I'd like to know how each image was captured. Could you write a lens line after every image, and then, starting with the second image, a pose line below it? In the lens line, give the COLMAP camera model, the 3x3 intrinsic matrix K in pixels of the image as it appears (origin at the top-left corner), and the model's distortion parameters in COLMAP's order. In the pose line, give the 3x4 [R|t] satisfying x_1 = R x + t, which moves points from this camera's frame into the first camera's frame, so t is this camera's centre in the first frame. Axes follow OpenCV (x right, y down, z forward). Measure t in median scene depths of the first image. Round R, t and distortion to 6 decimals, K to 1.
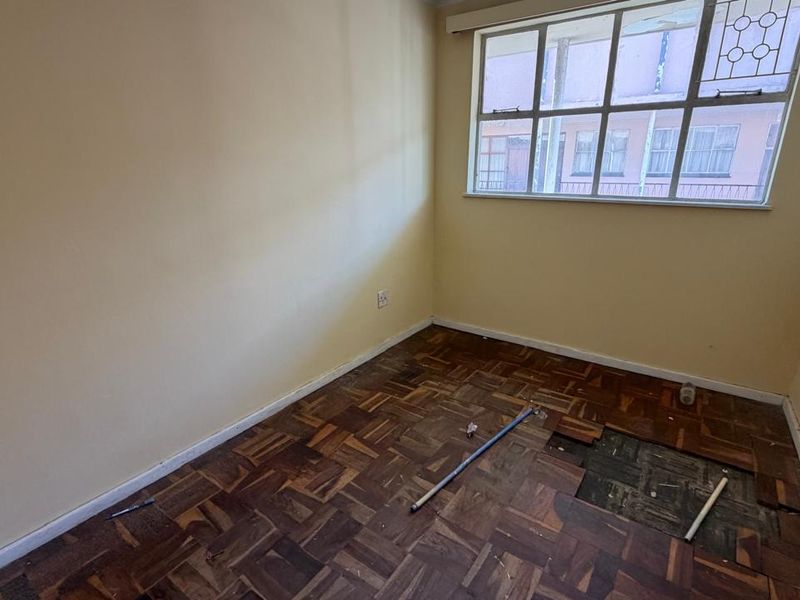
lens RADIAL K [[428.6, 0, 399.4], [0, 428.6, 301.2], [0, 0, 1]] dist [0.001183, -0.000962]
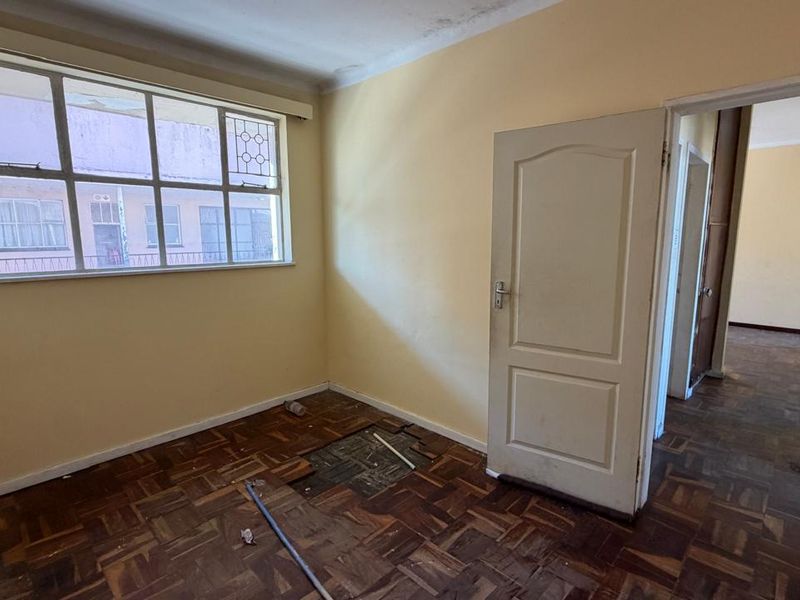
lens RADIAL K [[428.6, 0, 399.4], [0, 428.6, 297.8], [0, 0, 1]] dist [0.001183, -0.000962]
pose [[0.143313, -0.141553, 0.979502, -0.487955], [0.305226, 0.947795, 0.092312, -0.118503], [-0.941434, 0.285740, 0.179038, 0.384422]]
